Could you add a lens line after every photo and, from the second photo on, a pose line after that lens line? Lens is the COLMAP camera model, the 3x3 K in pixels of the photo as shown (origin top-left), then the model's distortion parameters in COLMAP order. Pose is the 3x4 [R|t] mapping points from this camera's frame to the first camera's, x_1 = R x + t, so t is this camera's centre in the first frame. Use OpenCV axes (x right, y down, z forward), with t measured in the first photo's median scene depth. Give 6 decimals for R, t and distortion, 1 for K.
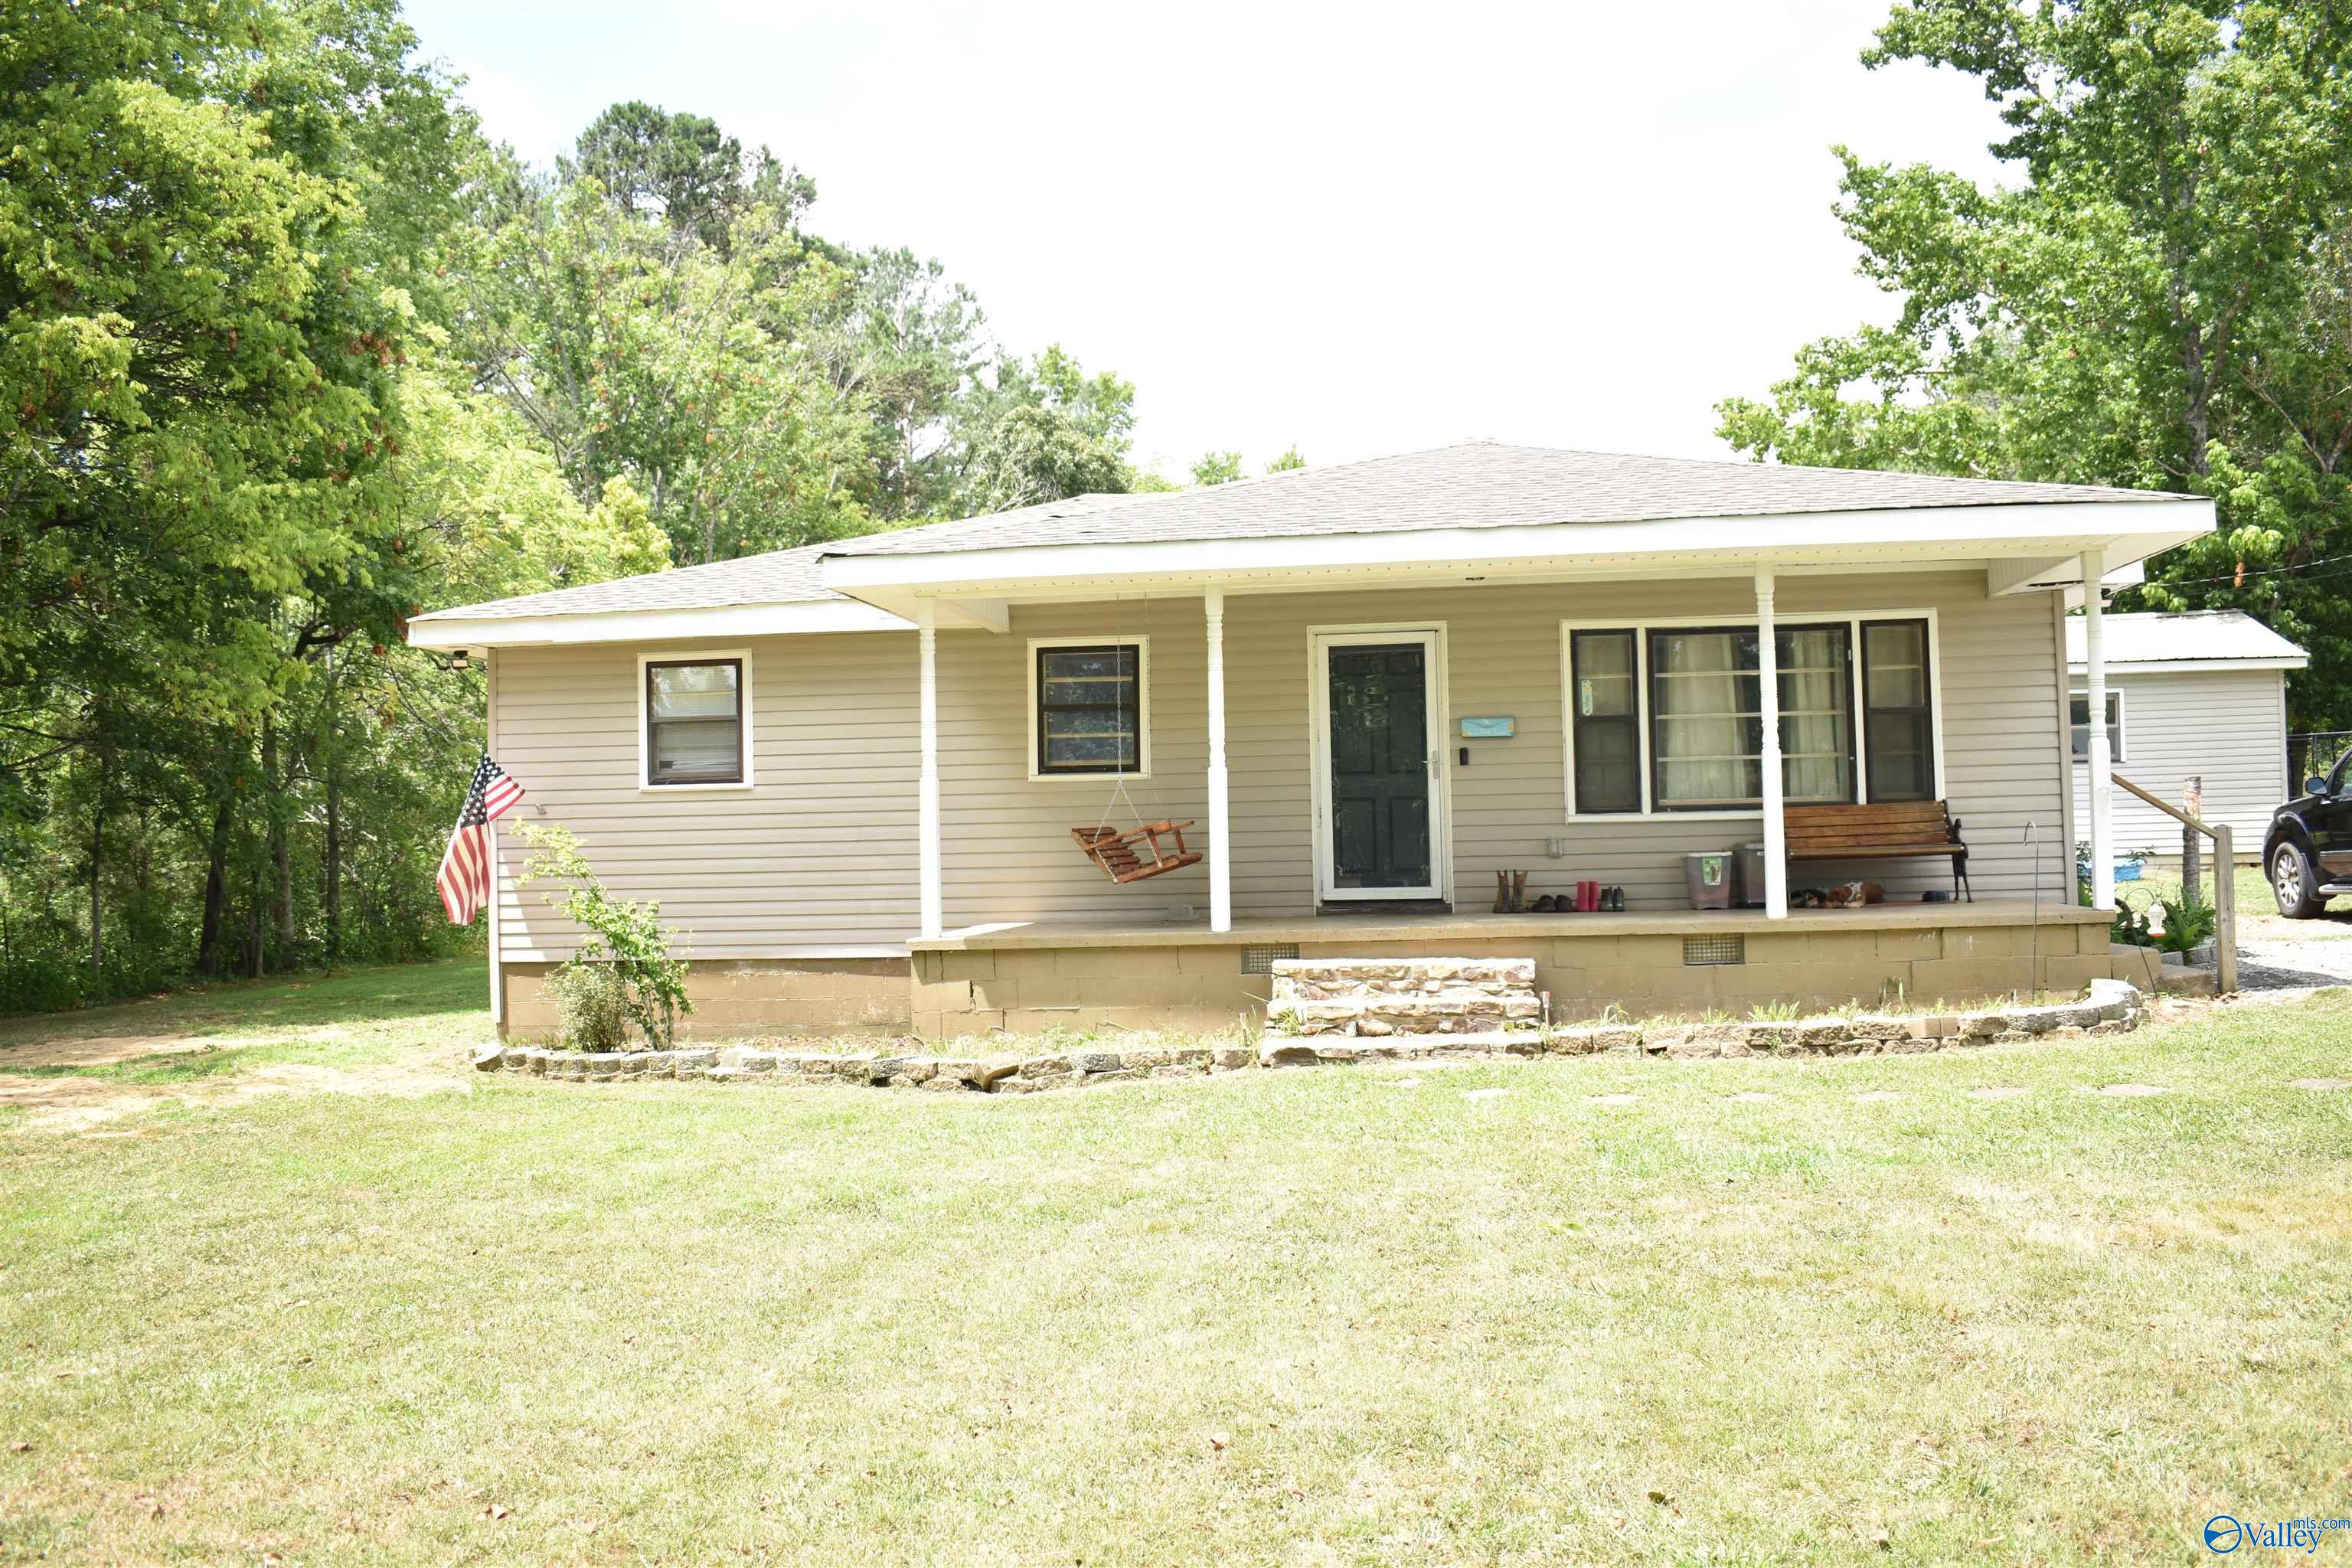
lens RADIAL K [[2088.1, 0, 1175.4], [0, 2088.1, 785.5], [0, 0, 1]] dist [-0.081300, 0.006971]
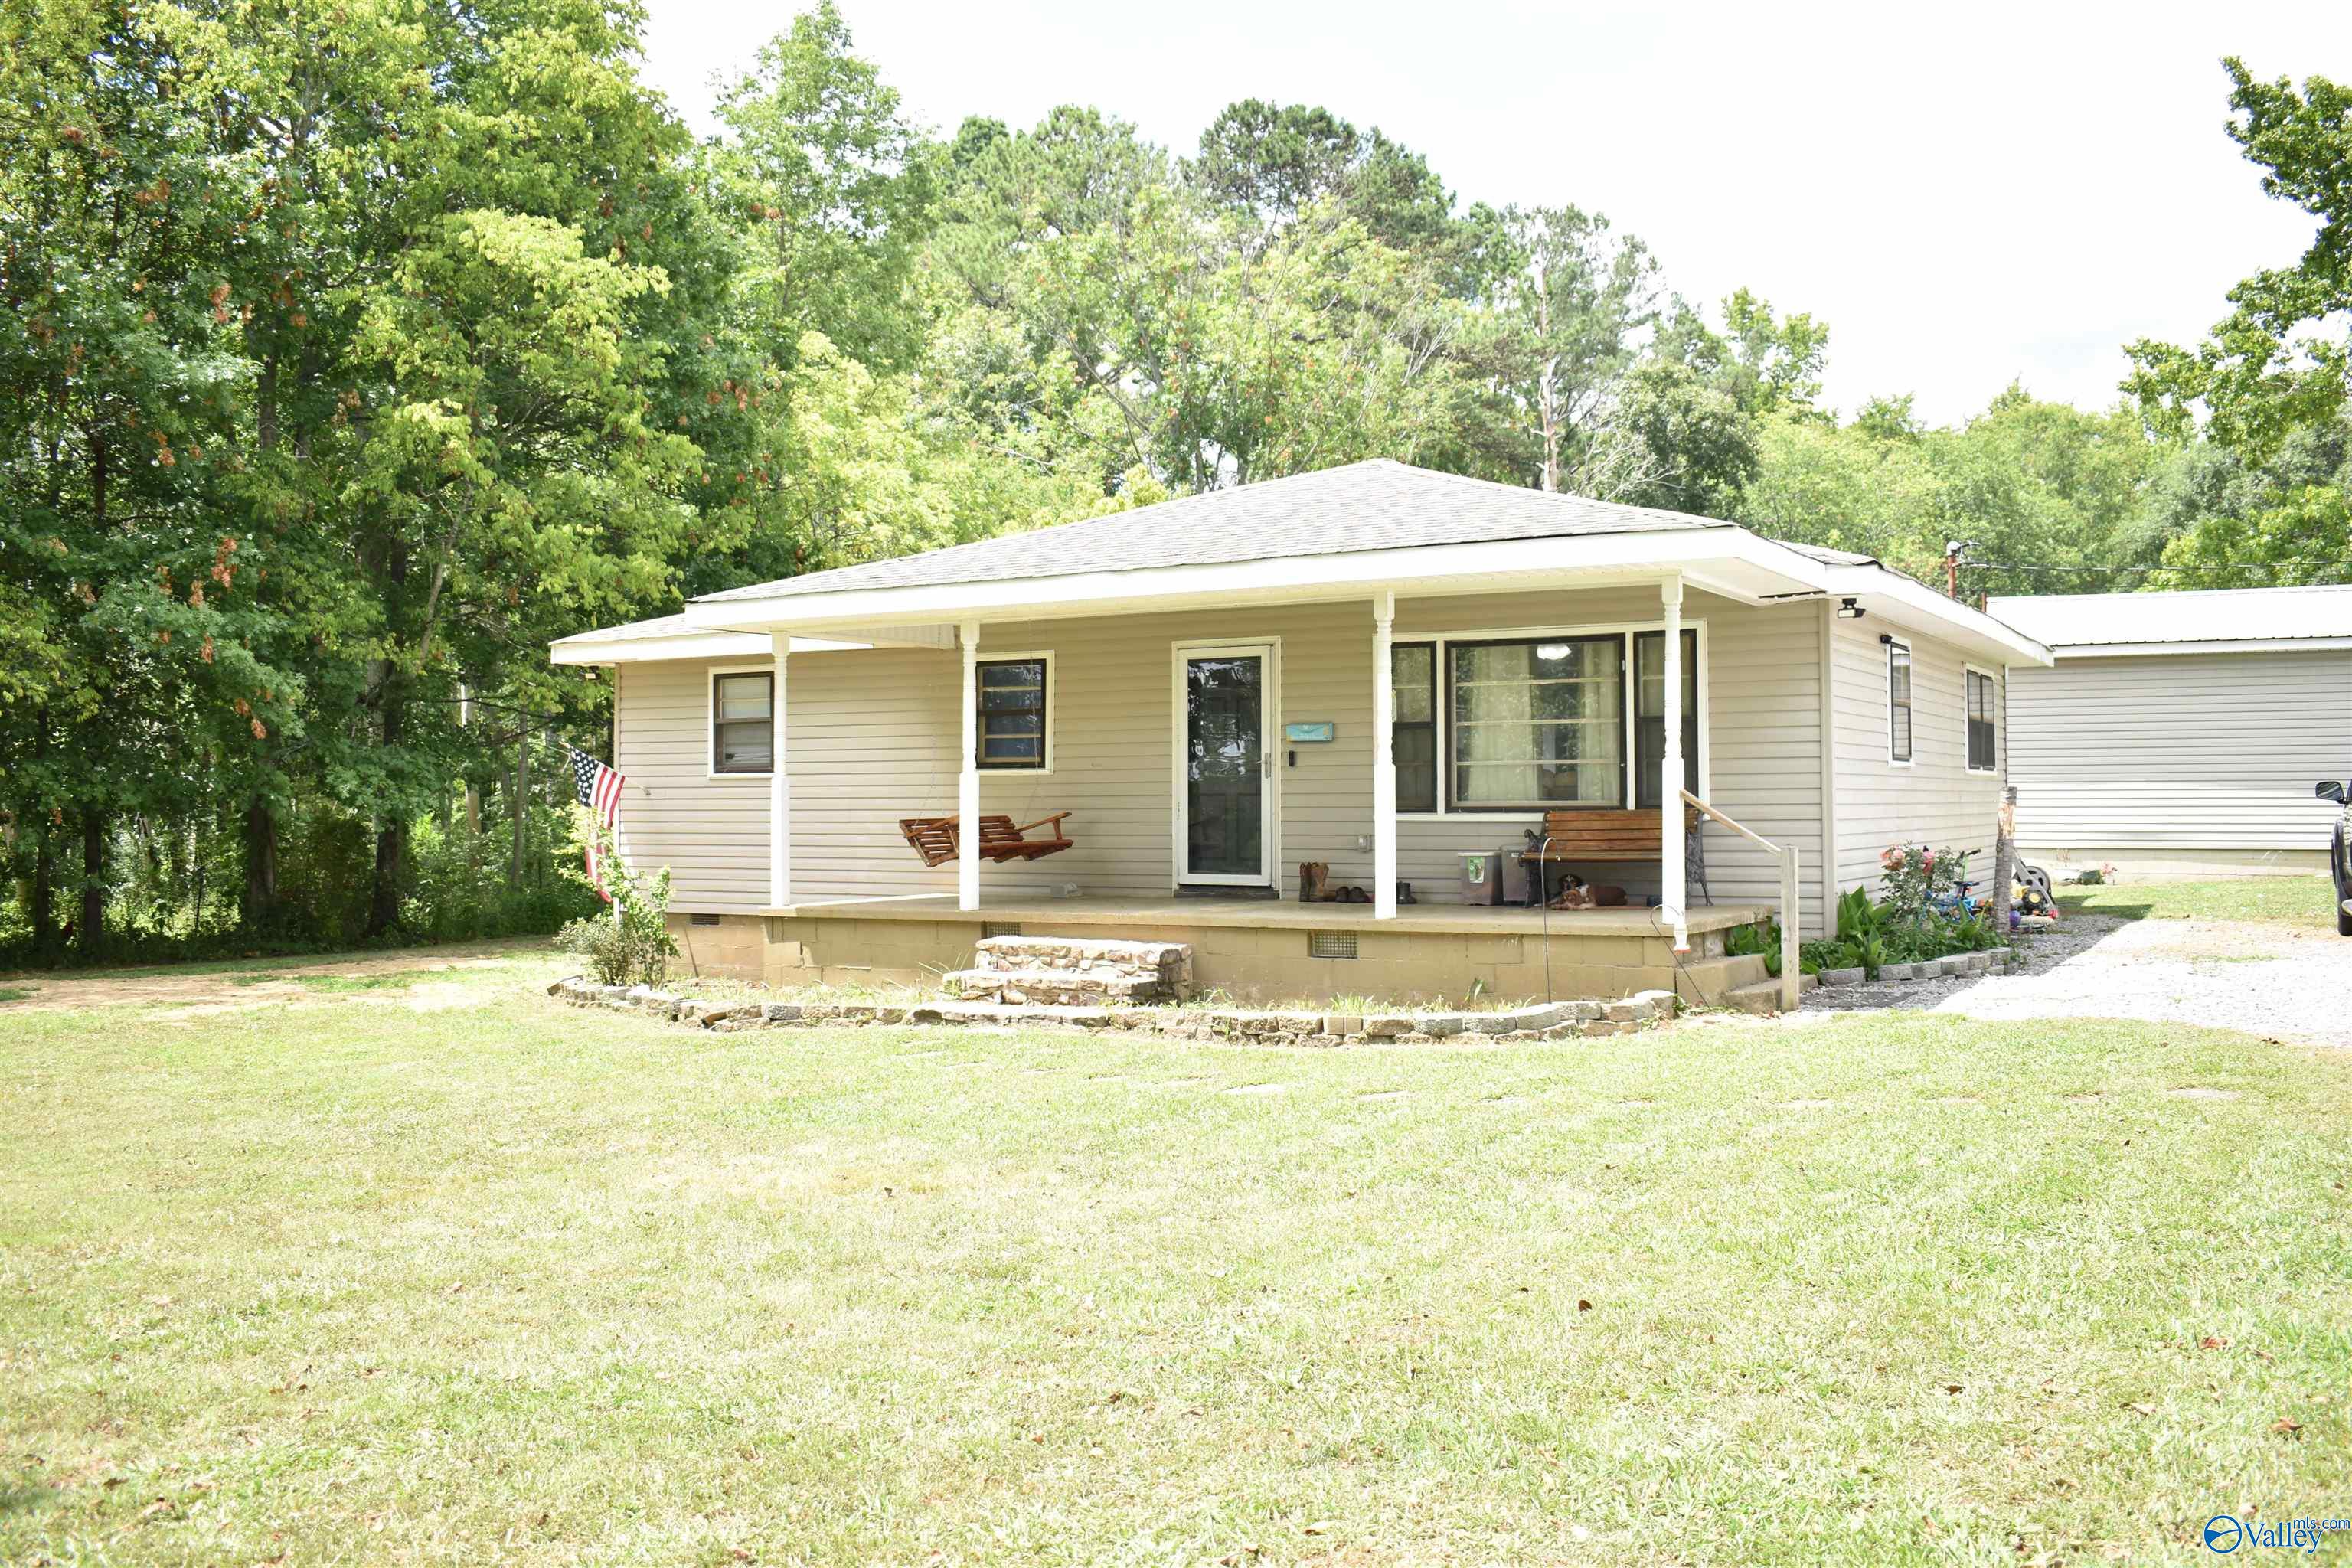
lens RADIAL K [[2088.1, 0, 1175.4], [0, 2088.1, 785.5], [0, 0, 1]] dist [-0.081300, 0.006971]
pose [[0.922772, 0.014462, -0.385074, 0.512758], [-0.003984, 0.999600, 0.027994, -0.030649], [0.385325, -0.024298, 0.922461, -0.047321]]
